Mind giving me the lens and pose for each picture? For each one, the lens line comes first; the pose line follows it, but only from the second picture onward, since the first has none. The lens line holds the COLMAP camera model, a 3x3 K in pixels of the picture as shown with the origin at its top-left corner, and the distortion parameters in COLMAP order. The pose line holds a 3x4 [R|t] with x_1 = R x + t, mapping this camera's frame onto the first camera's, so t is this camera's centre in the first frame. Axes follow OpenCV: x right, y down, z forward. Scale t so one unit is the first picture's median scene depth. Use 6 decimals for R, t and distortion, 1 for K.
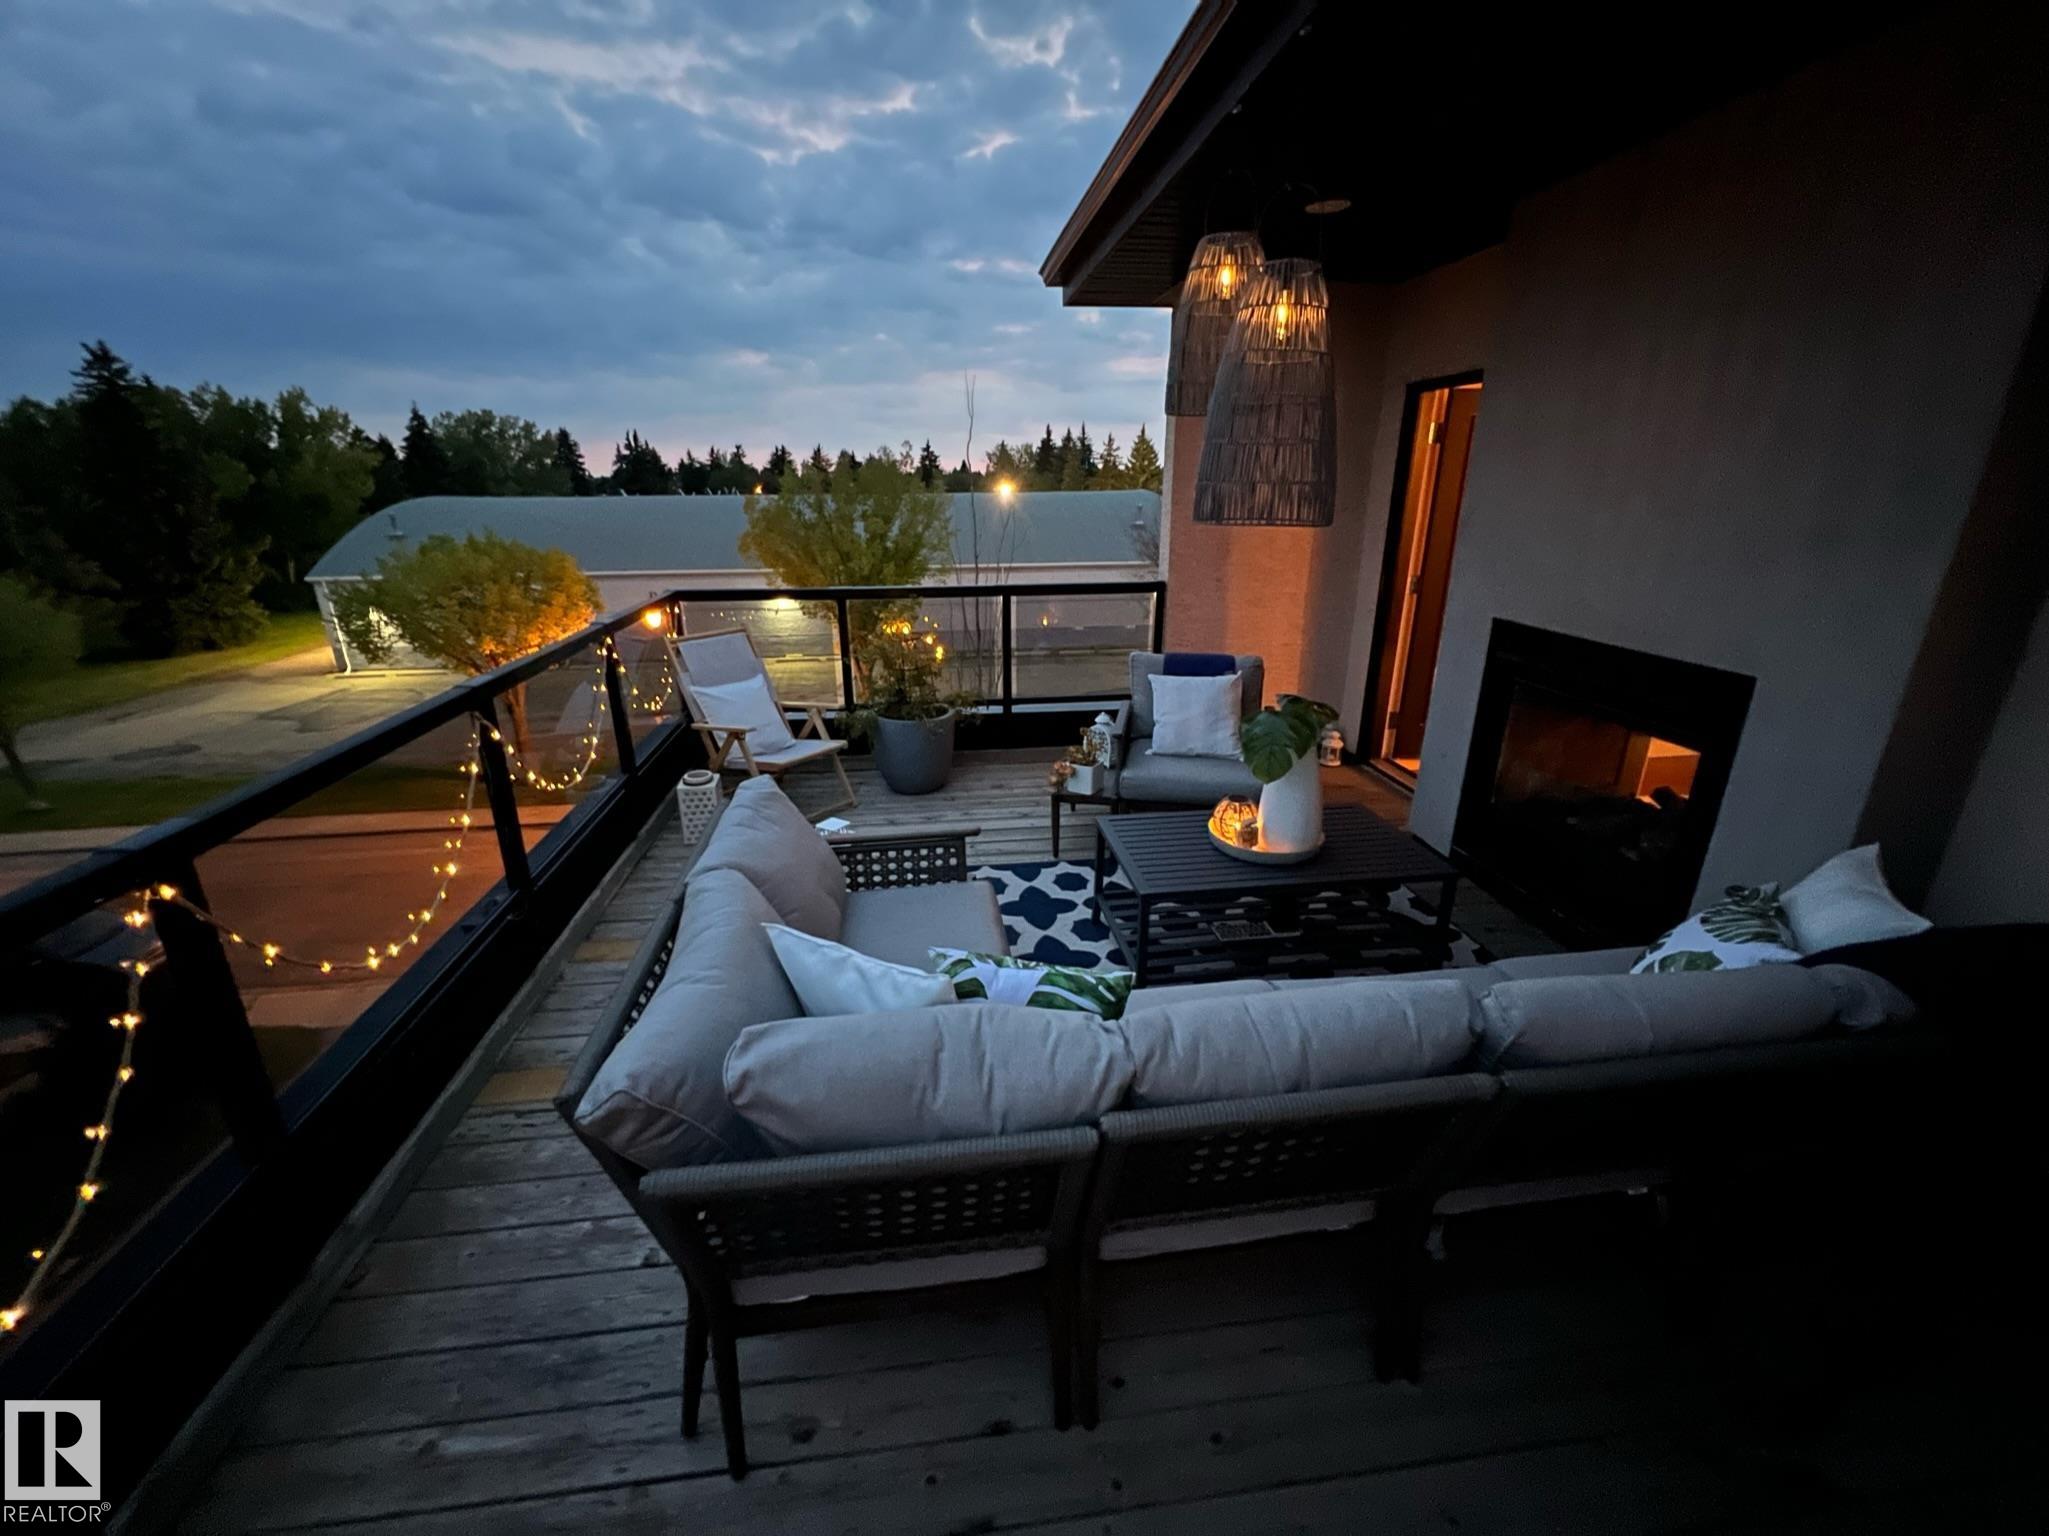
lens RADIAL K [[819.3, 0, 1020.0], [0, 819.3, 757.7], [0, 0, 1]] dist [-0.000304, -0.000122]
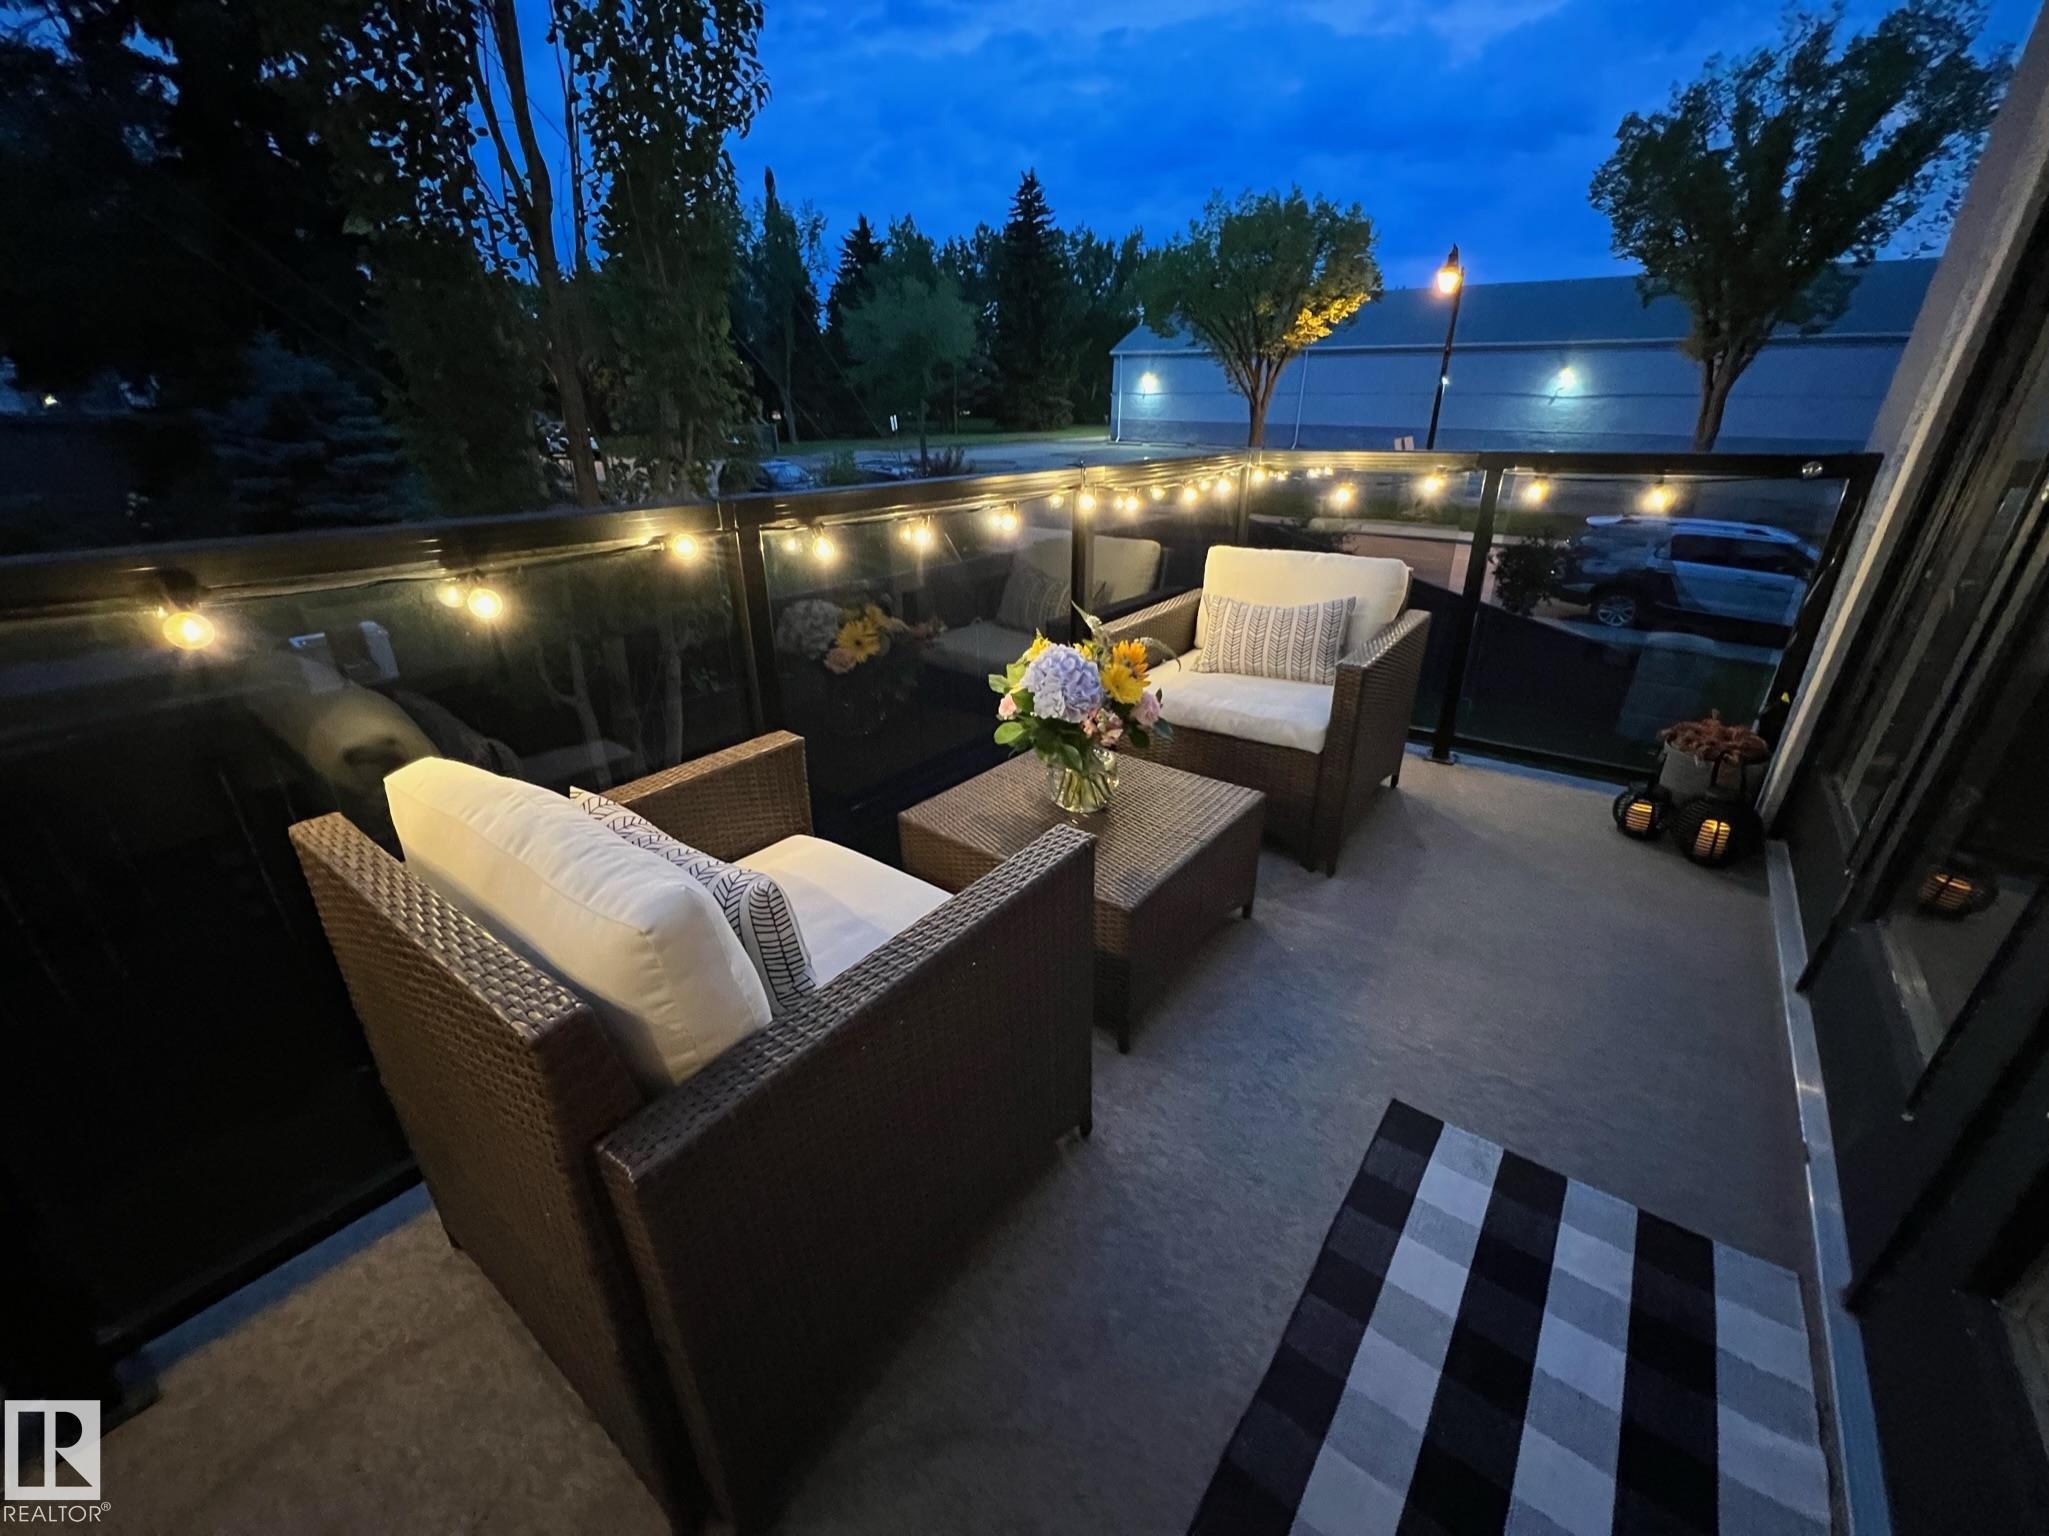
lens RADIAL K [[819.3, 0, 1017.2], [0, 819.3, 755.1], [0, 0, 1]] dist [-0.000304, -0.000122]
pose [[0.702569, 0.298740, -0.645873, -0.040692], [-0.241598, 0.953840, 0.178379, 0.137106], [0.669349, 0.030718, 0.742313, 0.062028]]
